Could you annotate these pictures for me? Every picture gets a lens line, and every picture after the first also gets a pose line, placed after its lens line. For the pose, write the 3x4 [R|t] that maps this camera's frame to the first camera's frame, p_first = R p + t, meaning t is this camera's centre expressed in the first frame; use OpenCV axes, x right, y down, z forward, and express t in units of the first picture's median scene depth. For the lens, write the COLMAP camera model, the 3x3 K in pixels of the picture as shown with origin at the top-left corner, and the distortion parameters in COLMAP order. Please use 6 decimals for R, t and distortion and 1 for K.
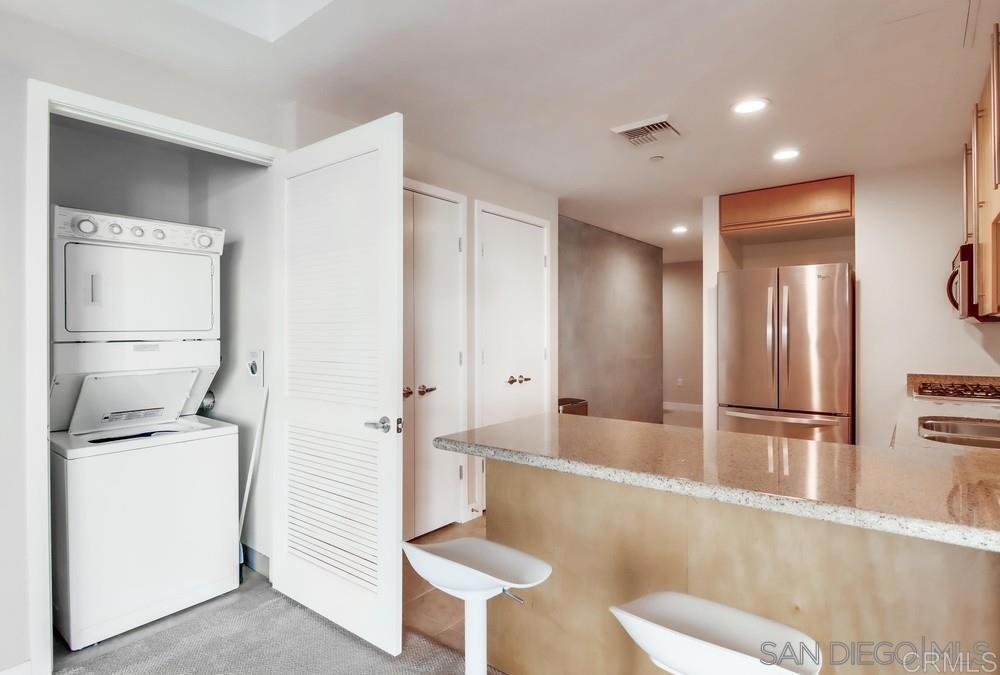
lens RADIAL K [[535.2, 0, 490.4], [0, 535.2, 332.1], [0, 0, 1]] dist [0.006507, -0.000968]
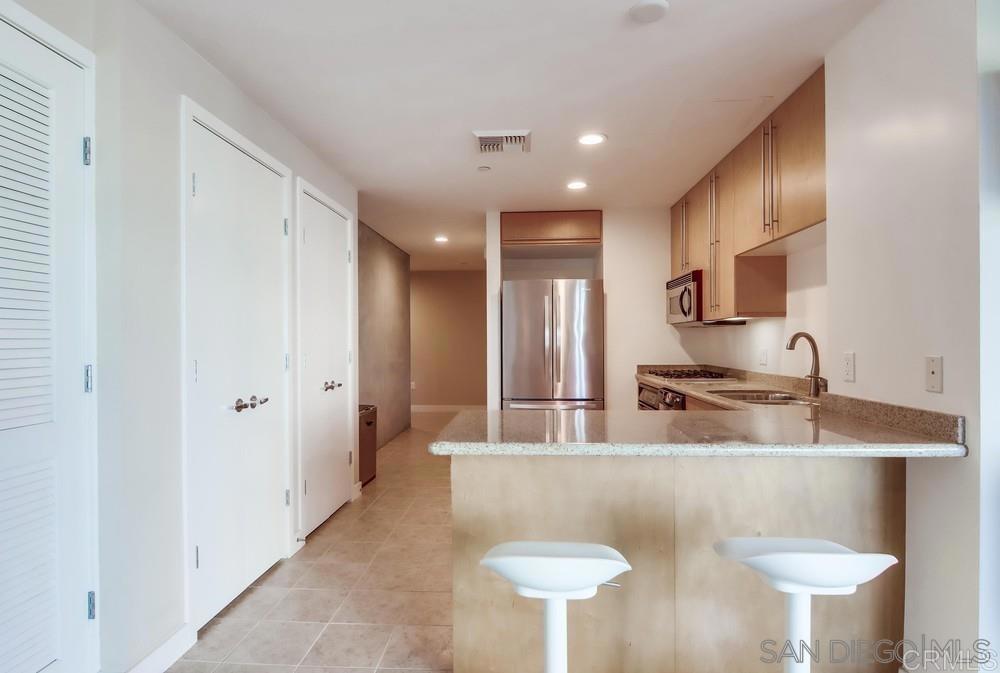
lens RADIAL K [[535.2, 0, 499.1], [0, 535.2, 340.1], [0, 0, 1]] dist [0.006507, -0.000968]
pose [[0.807861, -0.000722, 0.589372, -0.269397], [0.002495, 0.999994, -0.002196, 0.016538], [-0.589367, 0.003244, 0.807859, 0.118682]]
